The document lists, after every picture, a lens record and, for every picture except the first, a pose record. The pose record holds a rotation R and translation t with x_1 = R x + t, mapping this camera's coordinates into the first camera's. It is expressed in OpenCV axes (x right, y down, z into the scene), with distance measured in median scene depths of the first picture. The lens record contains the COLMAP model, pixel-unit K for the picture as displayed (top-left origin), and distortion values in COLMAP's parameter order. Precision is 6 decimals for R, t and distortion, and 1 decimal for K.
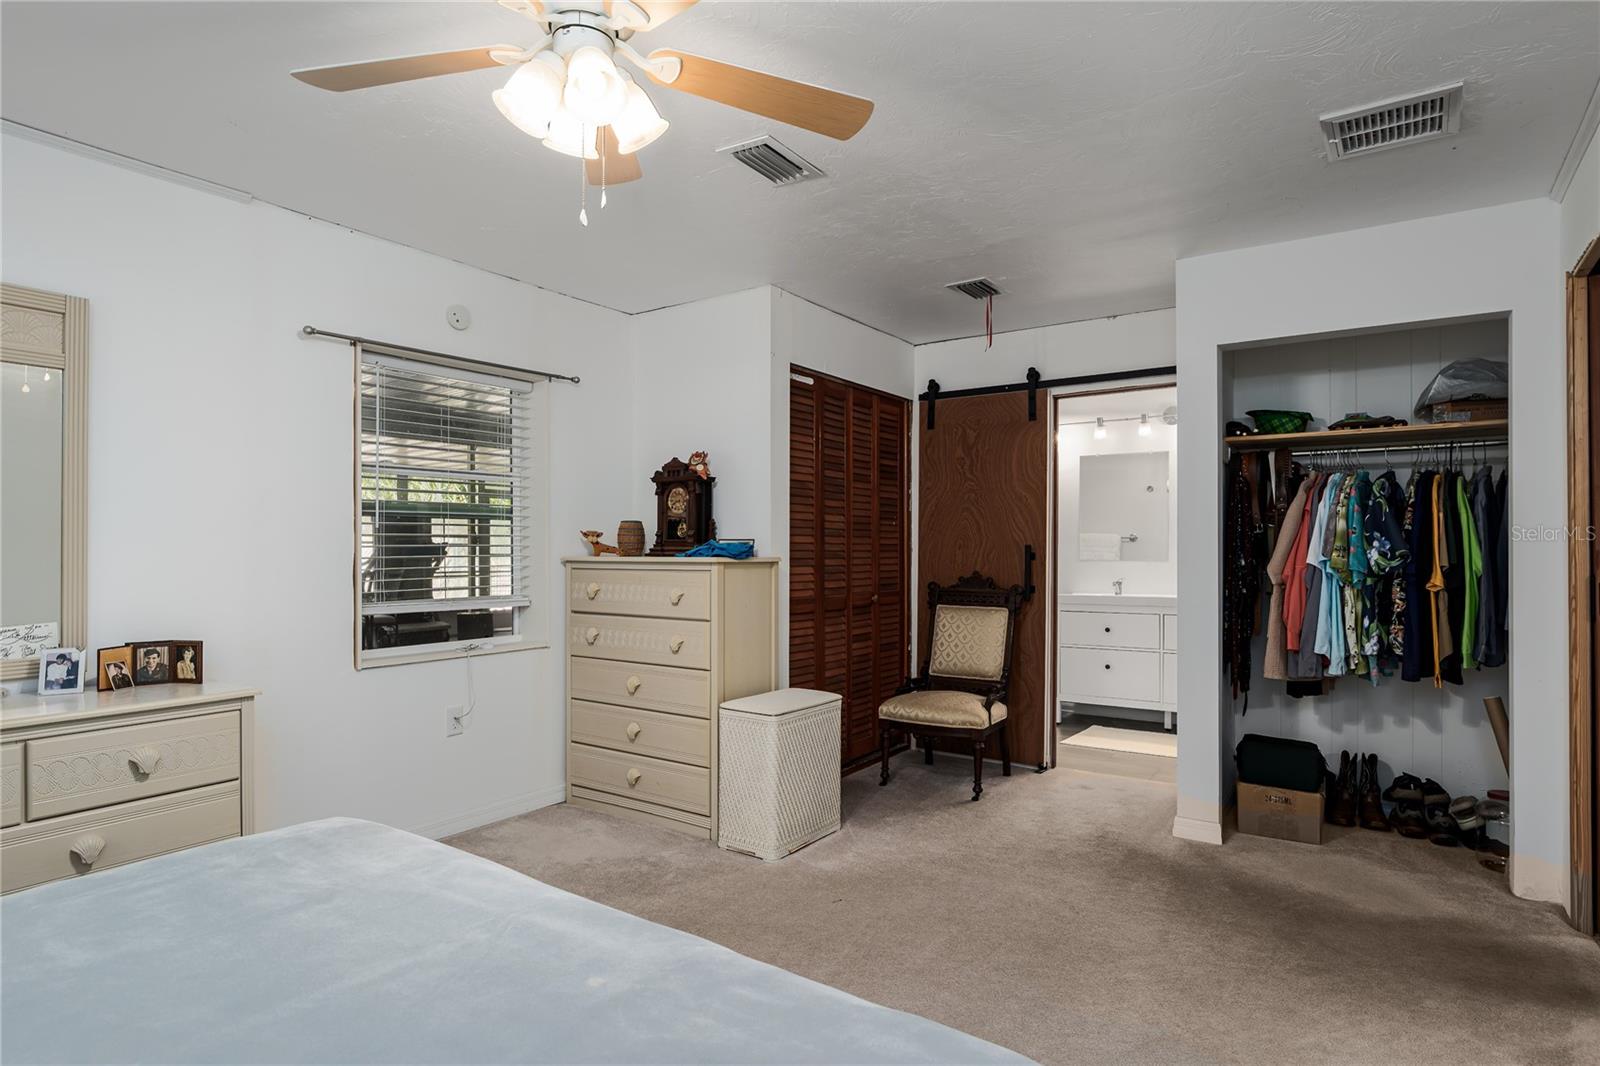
lens RADIAL K [[863.7, 0, 801.0], [0, 863.7, 540.2], [0, 0, 1]] dist [-0.003680, 0.000132]
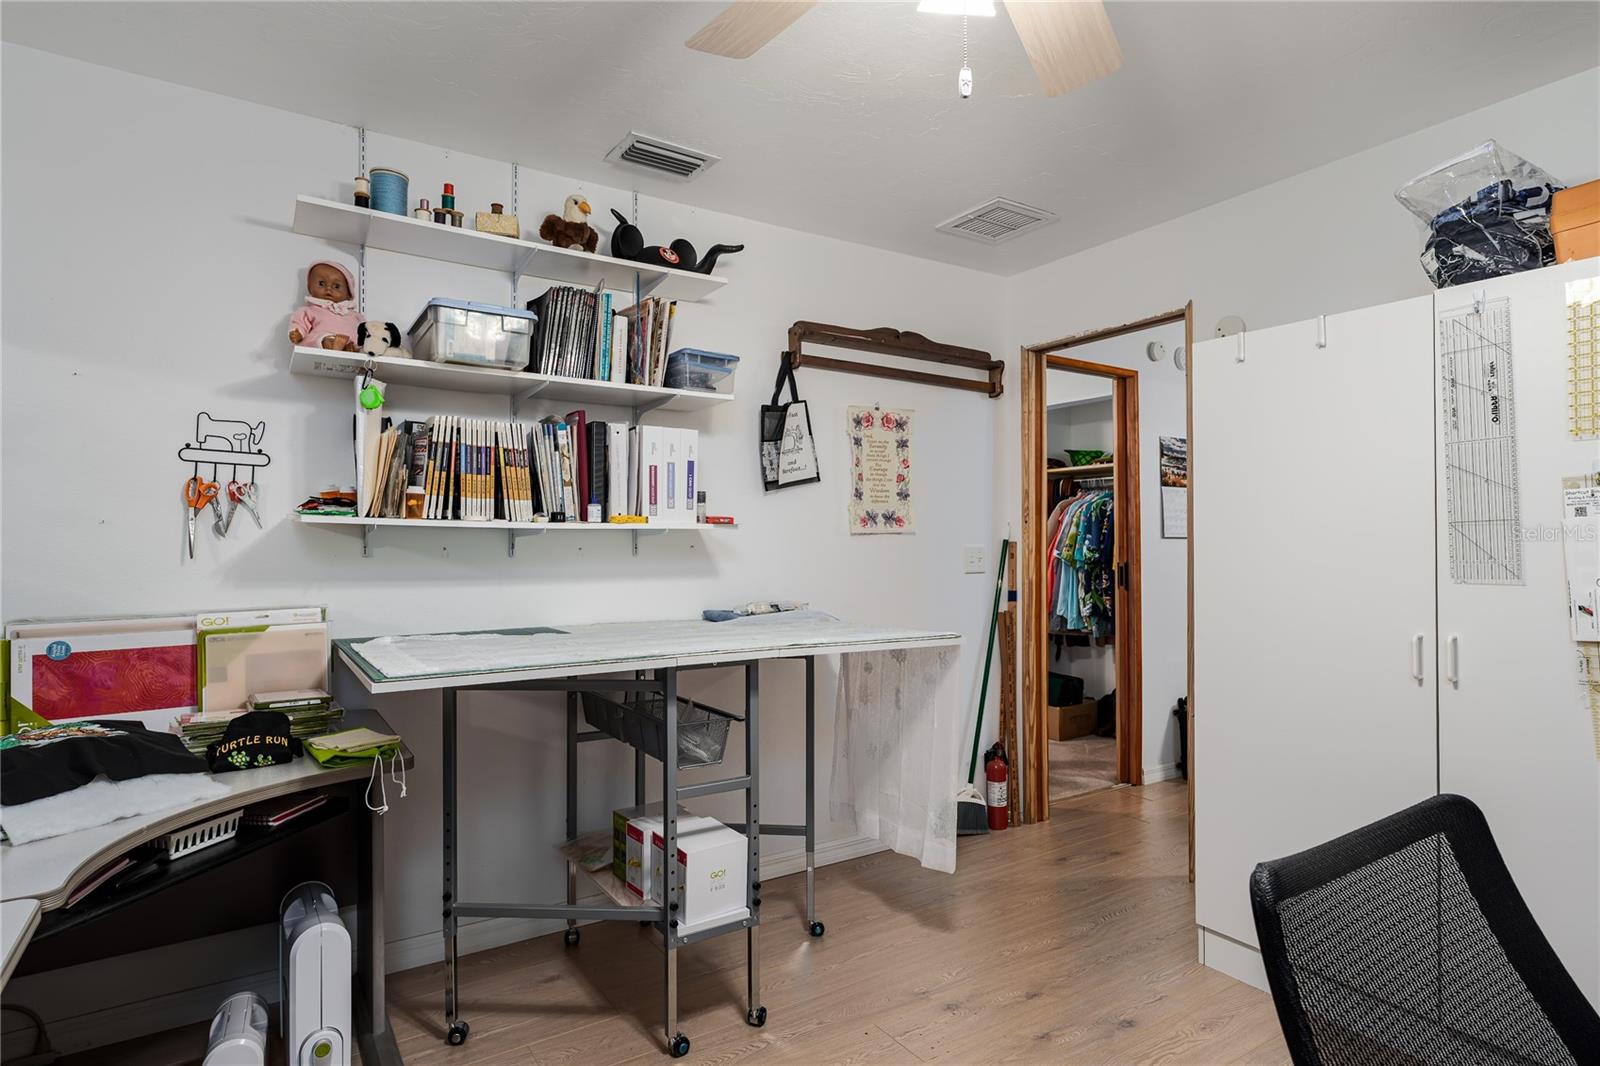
lens RADIAL K [[863.7, 0, 801.4], [0, 863.7, 533.0], [0, 0, 1]] dist [-0.003680, 0.000132]
pose [[0.933256, -0.008994, -0.359101, 0.723947], [0.005652, 0.999930, -0.010355, 0.000745], [0.359169, 0.007634, 0.933241, -0.582326]]
